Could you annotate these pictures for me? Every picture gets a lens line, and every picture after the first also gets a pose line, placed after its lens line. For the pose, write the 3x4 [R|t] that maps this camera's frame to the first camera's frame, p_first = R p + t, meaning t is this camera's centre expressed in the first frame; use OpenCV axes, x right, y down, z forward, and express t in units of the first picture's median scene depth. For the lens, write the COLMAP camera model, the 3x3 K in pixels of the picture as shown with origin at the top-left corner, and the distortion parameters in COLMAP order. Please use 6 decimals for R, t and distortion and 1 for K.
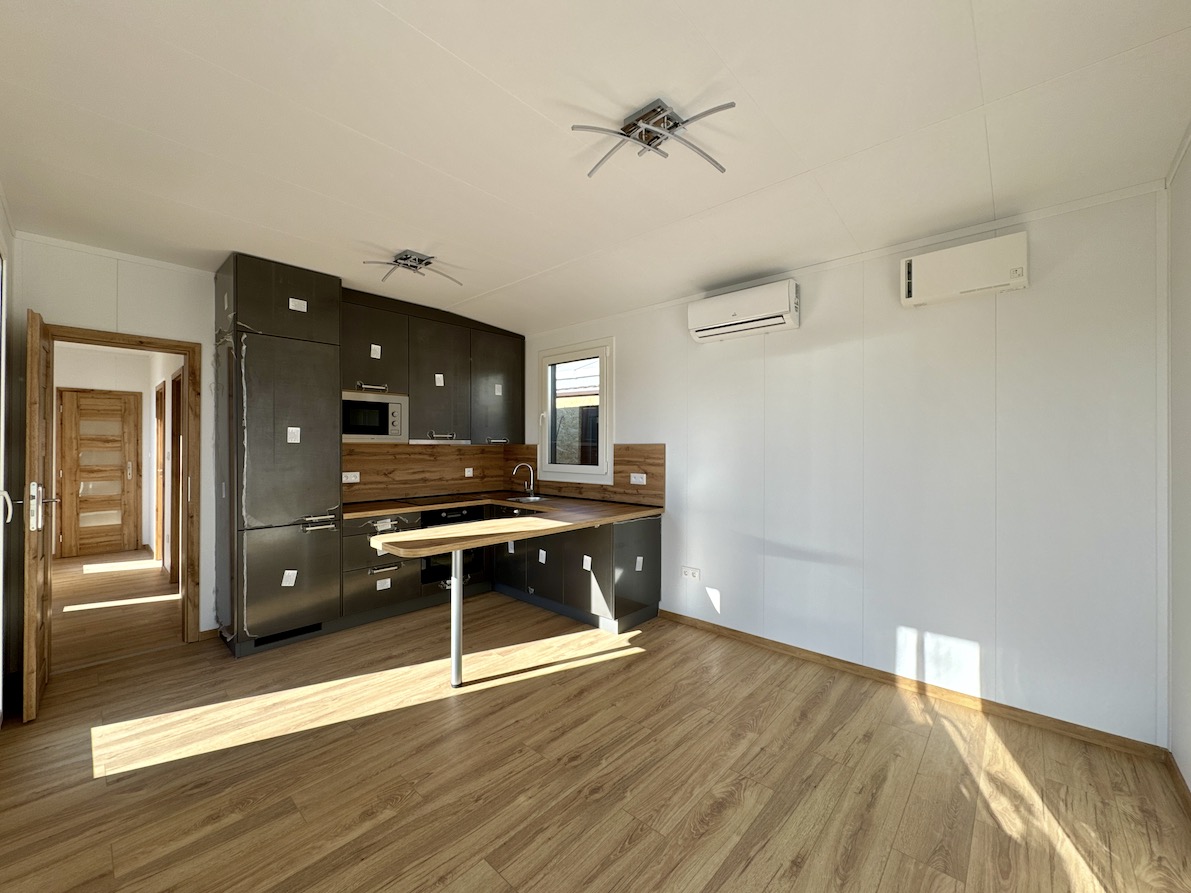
lens RADIAL K [[474.3, 0, 595.5], [0, 474.3, 446.5], [0, 0, 1]] dist [-0.001197, -0.000222]
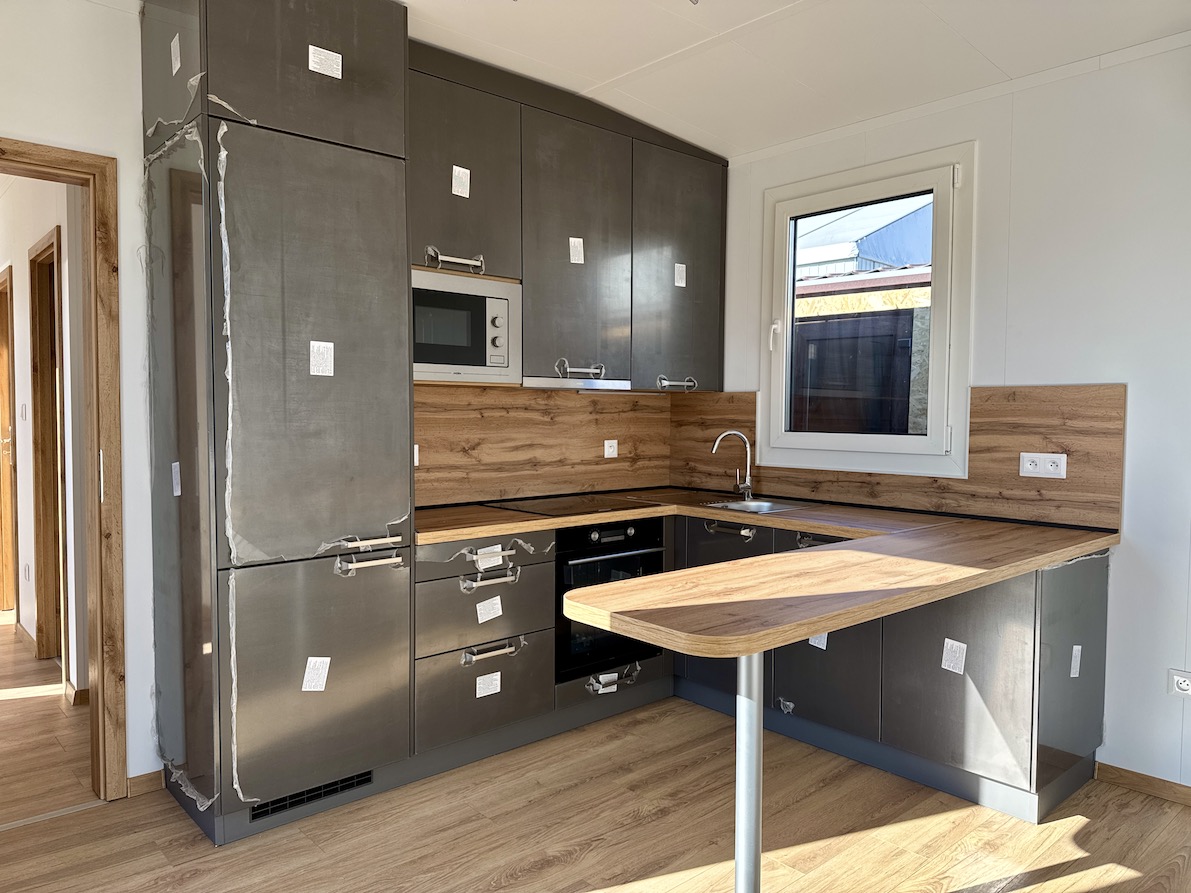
lens RADIAL K [[828.8, 0, 595.5], [0, 828.8, 446.5], [0, 0, 1]] dist [0.080390, -0.104749]
pose [[0.995223, 0.008268, -0.097277, -0.238017], [-0.004140, 0.999085, 0.042570, 0.019265], [0.097540, -0.041964, 0.994347, 0.184378]]
